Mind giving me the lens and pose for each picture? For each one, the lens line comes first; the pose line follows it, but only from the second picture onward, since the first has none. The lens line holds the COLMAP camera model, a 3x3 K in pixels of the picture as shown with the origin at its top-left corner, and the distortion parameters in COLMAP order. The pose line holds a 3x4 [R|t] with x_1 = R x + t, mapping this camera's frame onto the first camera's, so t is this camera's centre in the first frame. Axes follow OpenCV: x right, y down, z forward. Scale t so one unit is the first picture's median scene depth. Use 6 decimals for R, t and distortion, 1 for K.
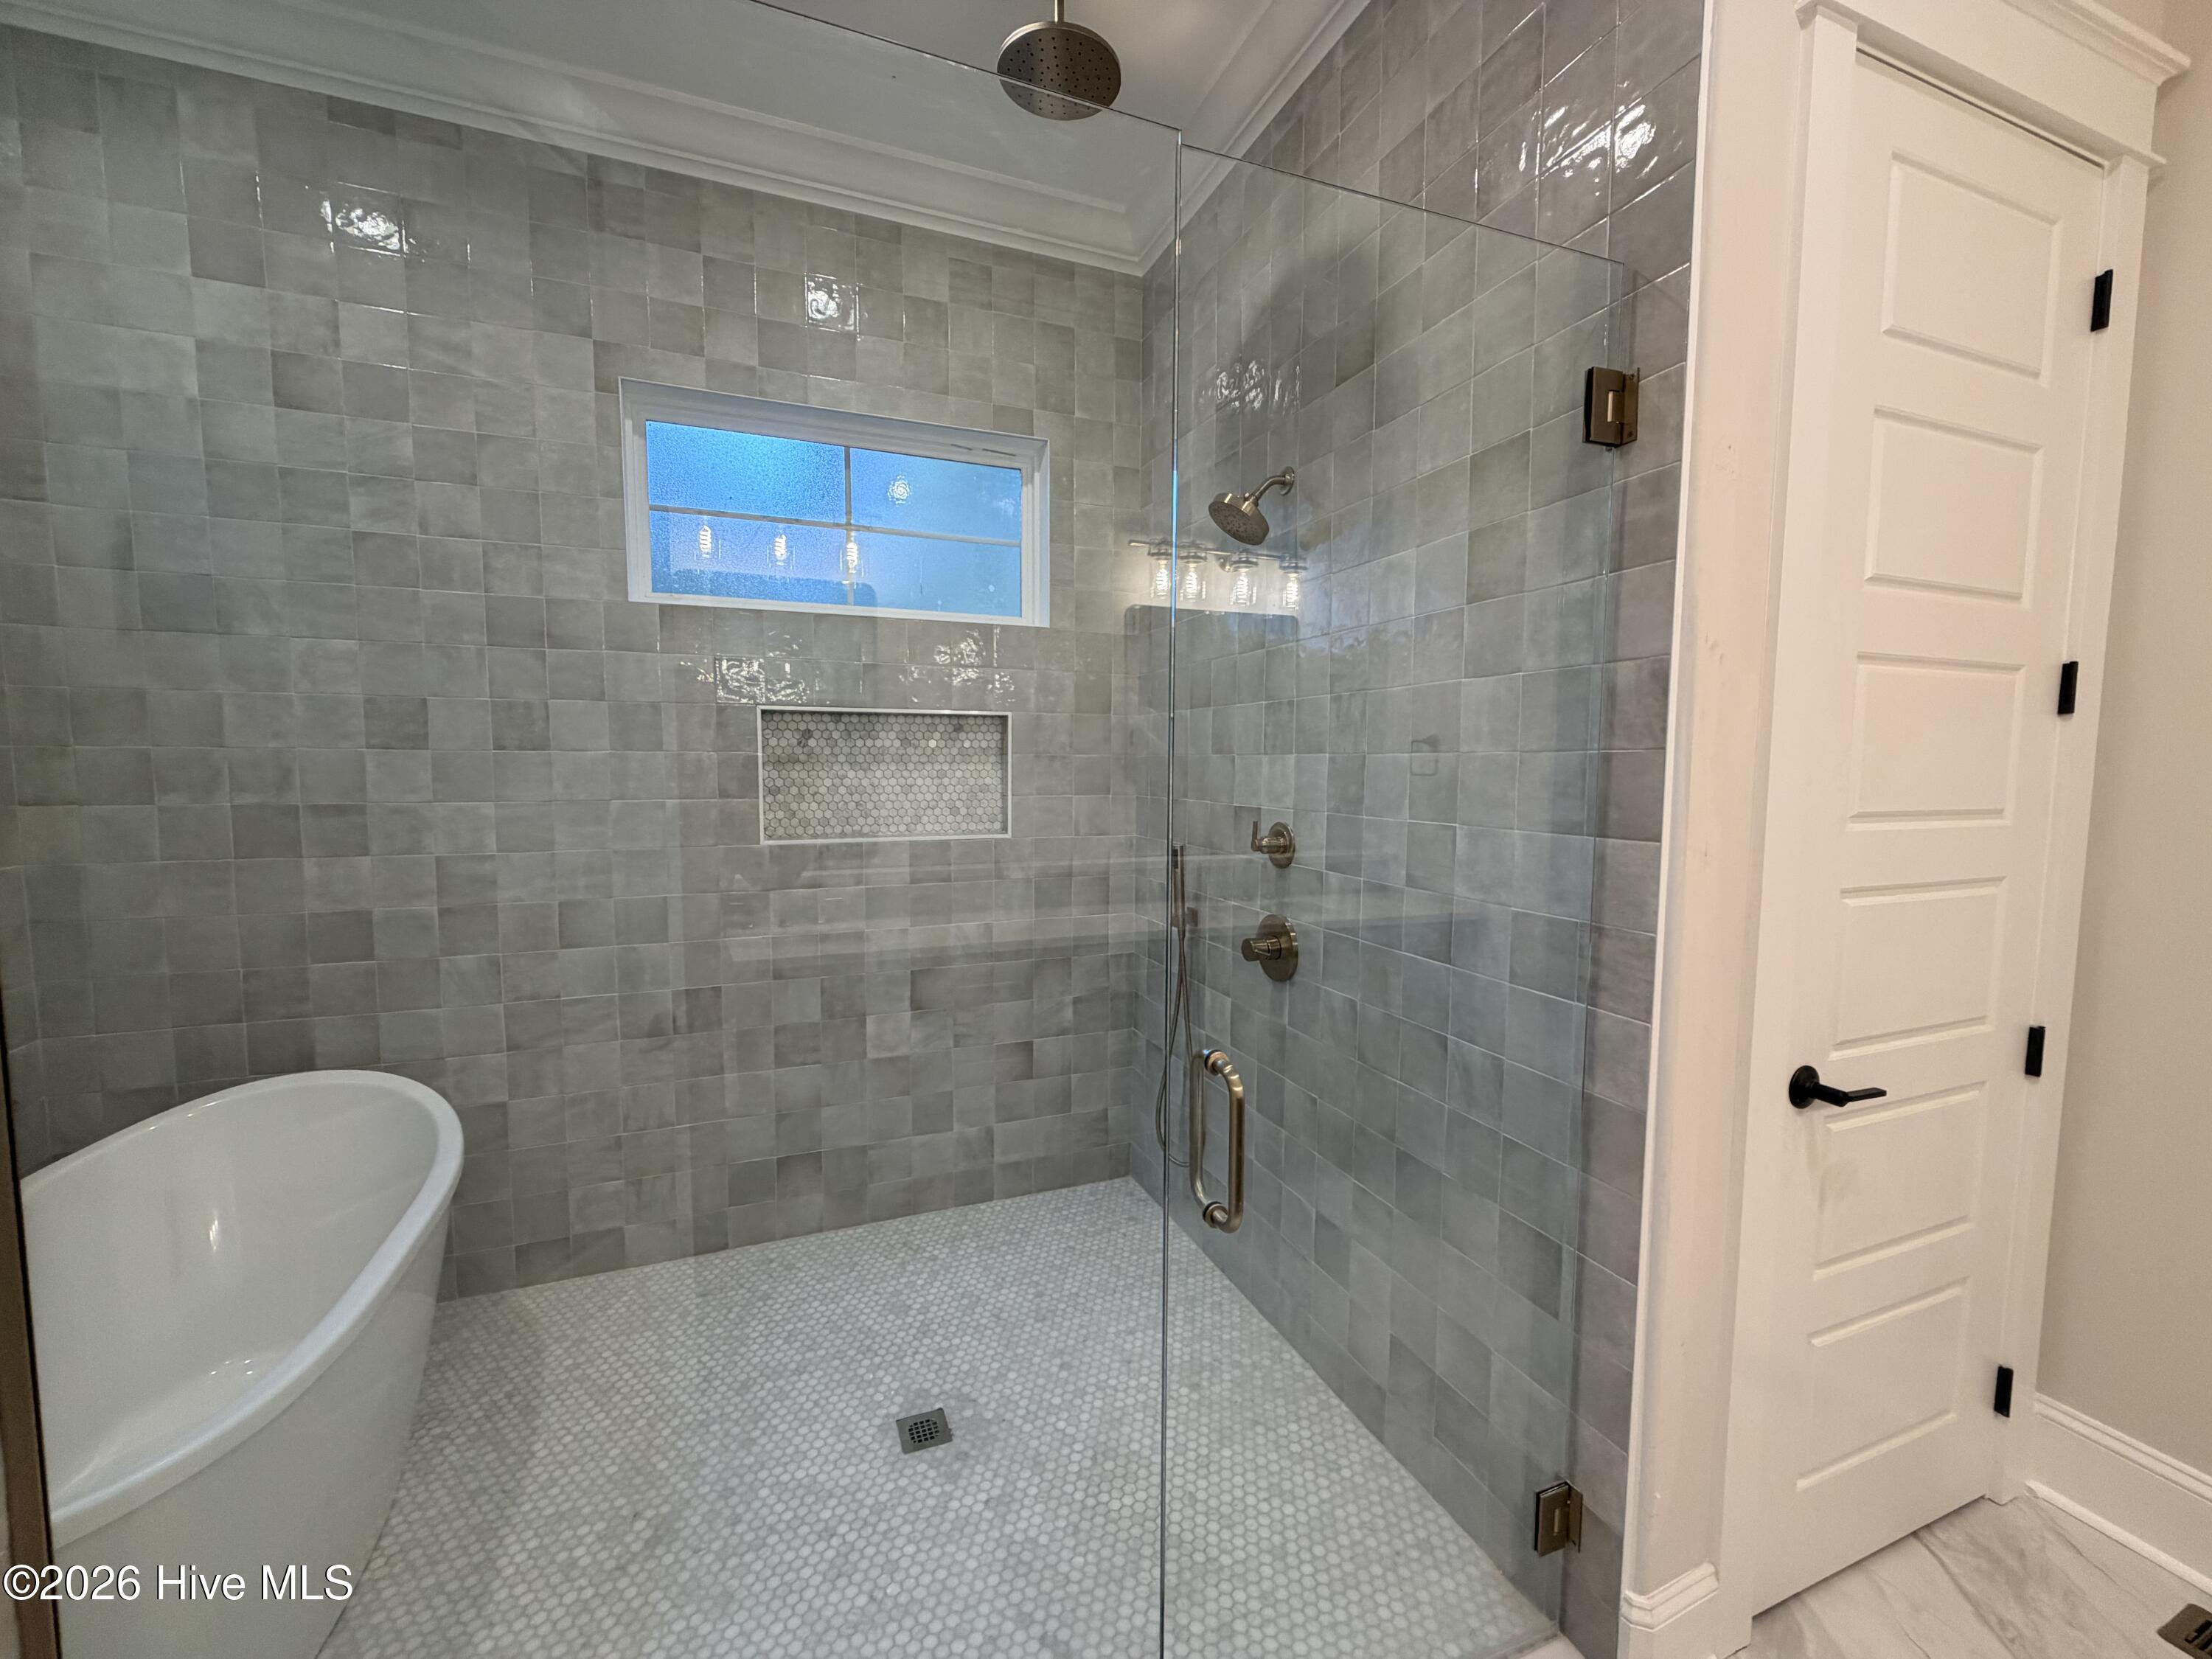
lens RADIAL K [[873.8, 0, 1106.0], [0, 873.8, 829.5], [0, 0, 1]] dist [0.002372, -0.000223]
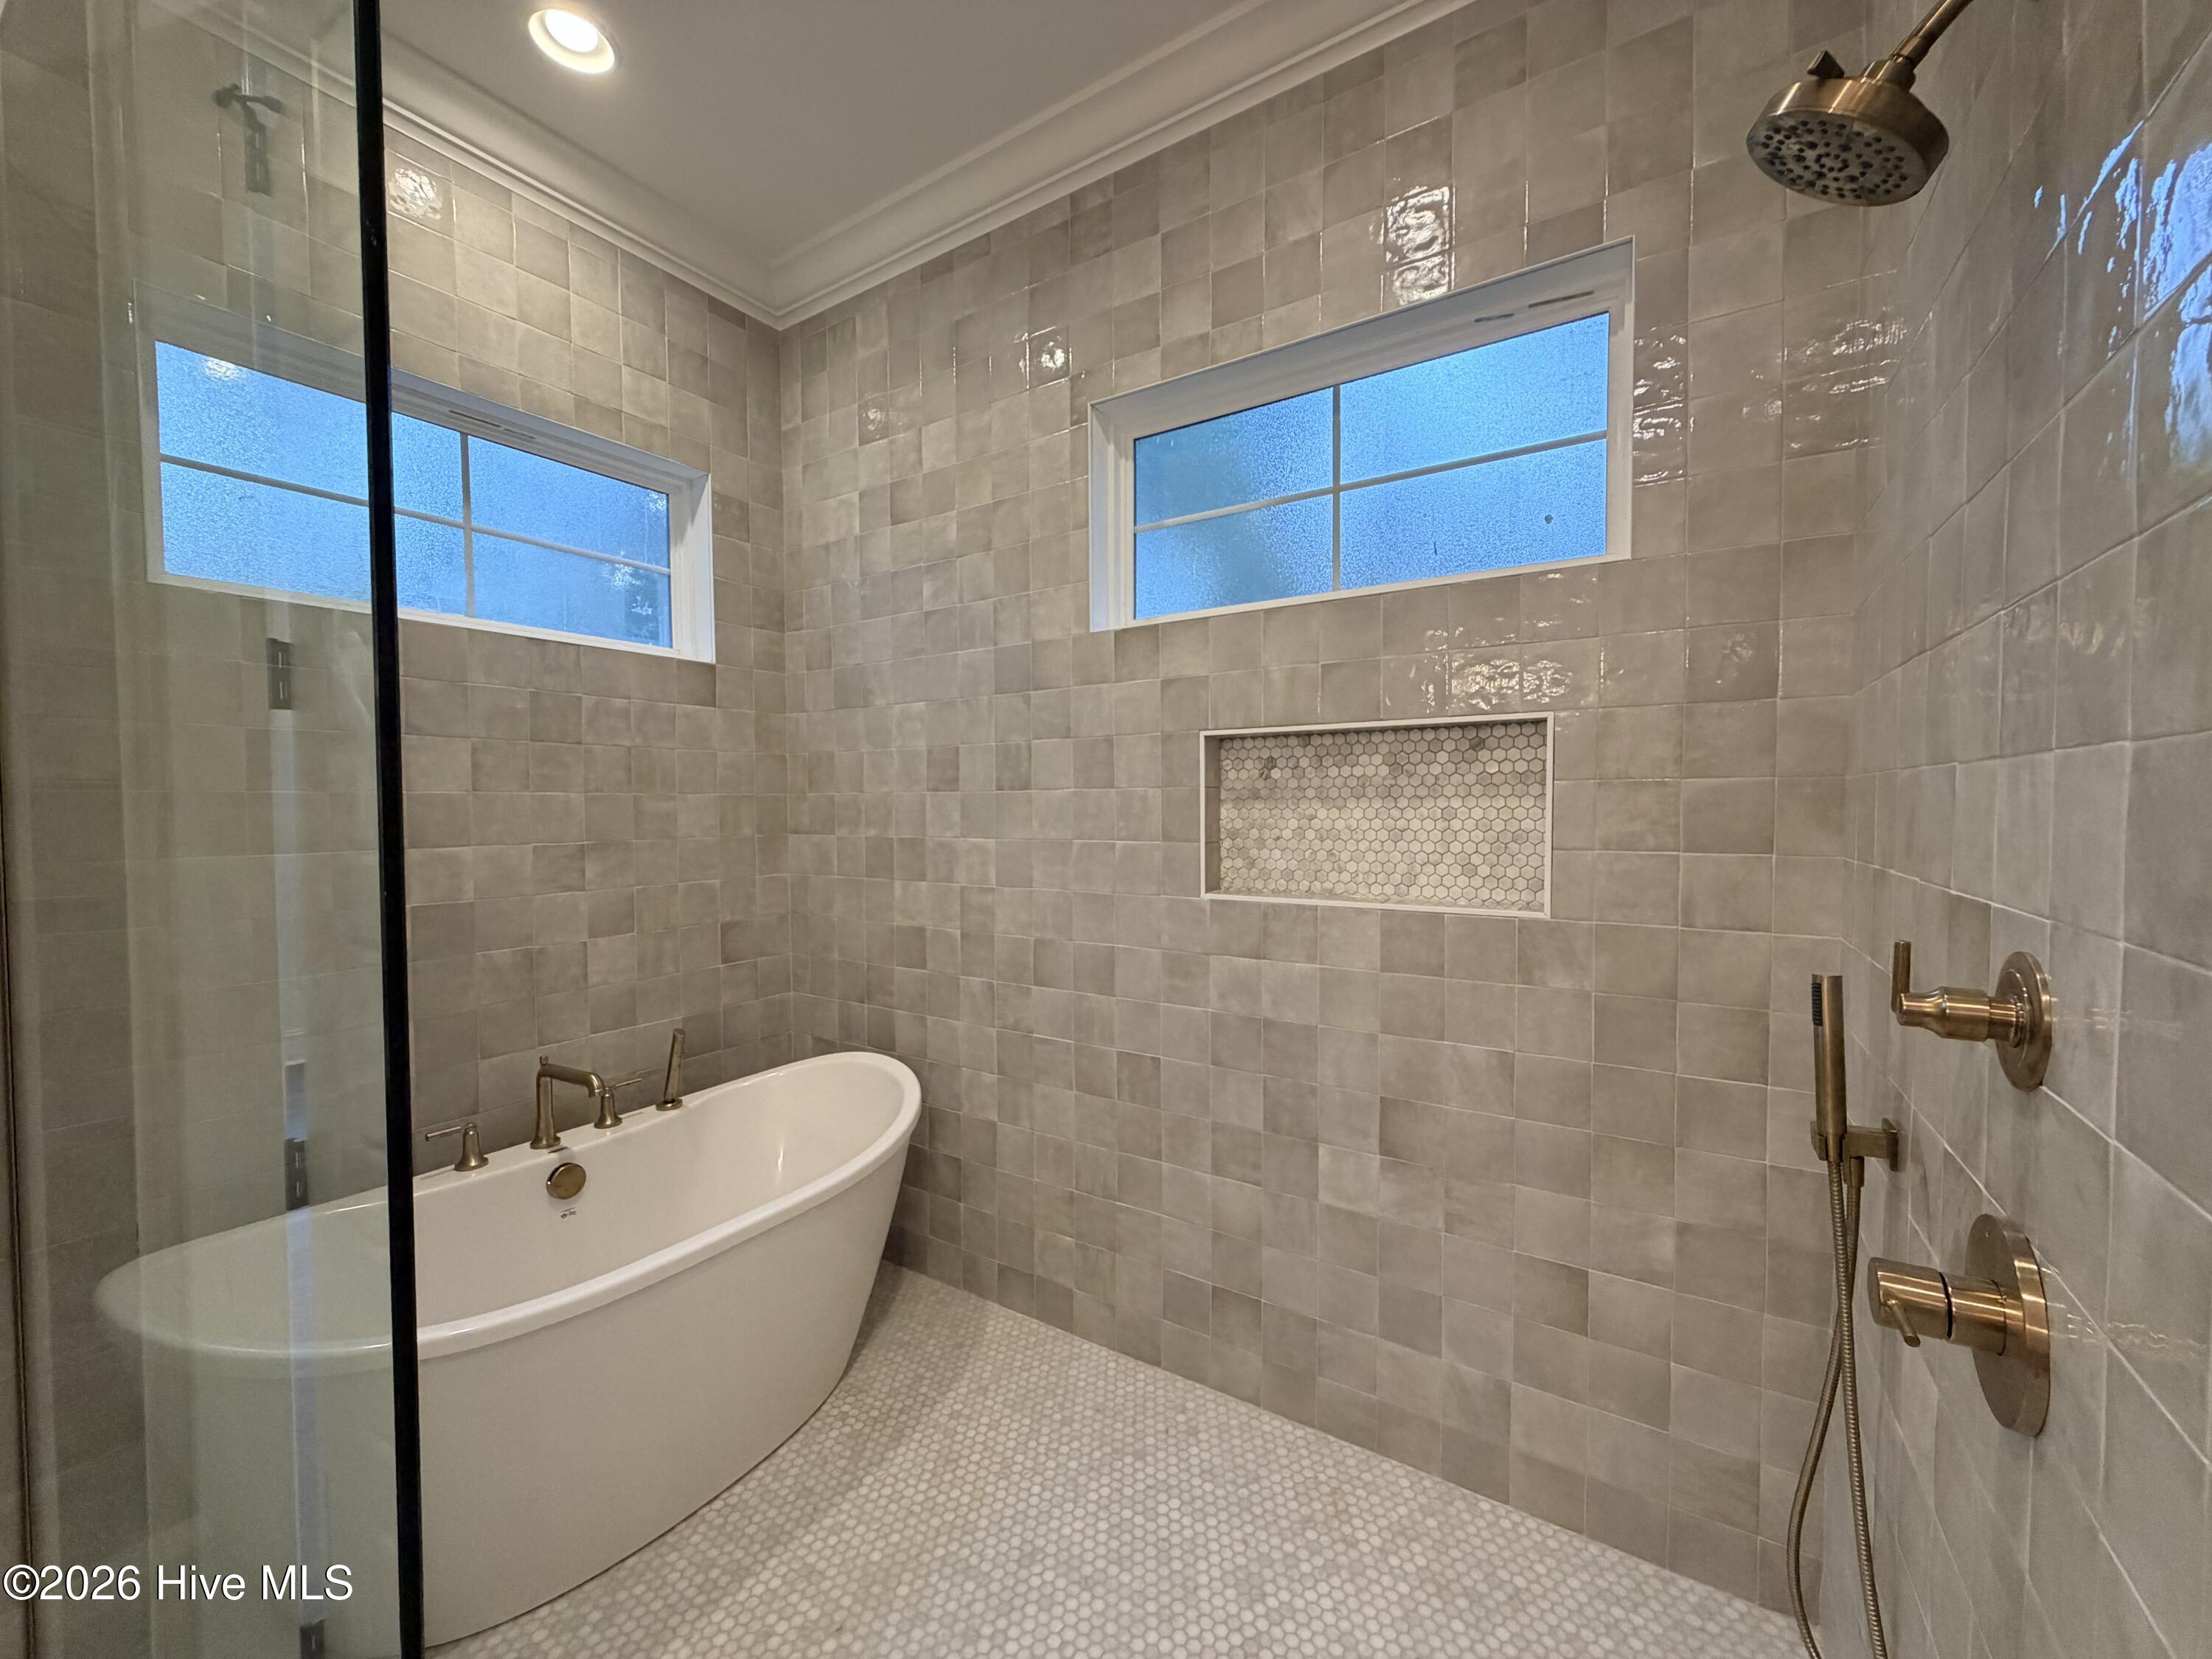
lens RADIAL K [[880.5, 0, 1099.4], [0, 880.5, 831.0], [0, 0, 1]] dist [0.000389, -0.000109]
pose [[0.577226, 0.016640, -0.816415, 0.220145], [-0.054429, 0.998353, -0.018134, -0.024498], [0.814769, 0.054904, 0.577181, 0.411726]]
